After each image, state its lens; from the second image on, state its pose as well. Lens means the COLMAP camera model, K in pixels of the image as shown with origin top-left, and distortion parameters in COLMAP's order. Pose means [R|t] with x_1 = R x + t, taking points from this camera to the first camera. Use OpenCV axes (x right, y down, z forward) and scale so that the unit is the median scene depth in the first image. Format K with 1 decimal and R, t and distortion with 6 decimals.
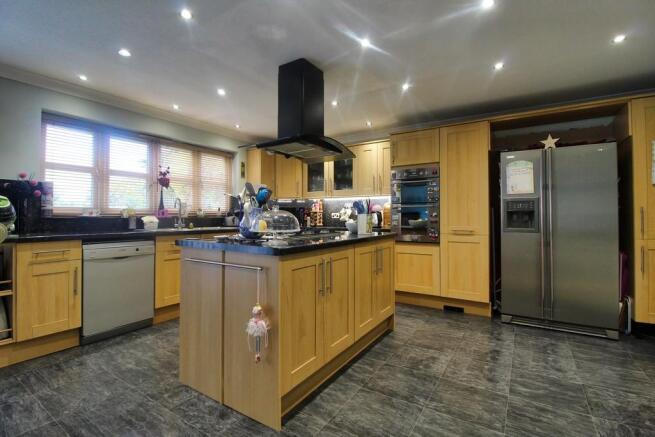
lens RADIAL K [[306.7, 0, 329.4], [0, 306.7, 217.5], [0, 0, 1]] dist [-0.005234, -0.001026]
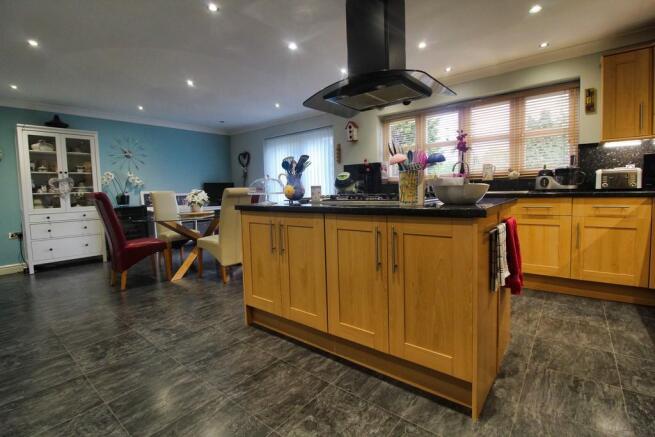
lens RADIAL K [[306.7, 0, 329.8], [0, 306.7, 212.6], [0, 0, 1]] dist [-0.005234, -0.001026]
pose [[-0.113904, 0.079648, -0.990294, 0.865898], [0.029324, 0.996616, 0.076783, 0.021974], [0.993059, -0.020293, -0.115854, 1.099771]]
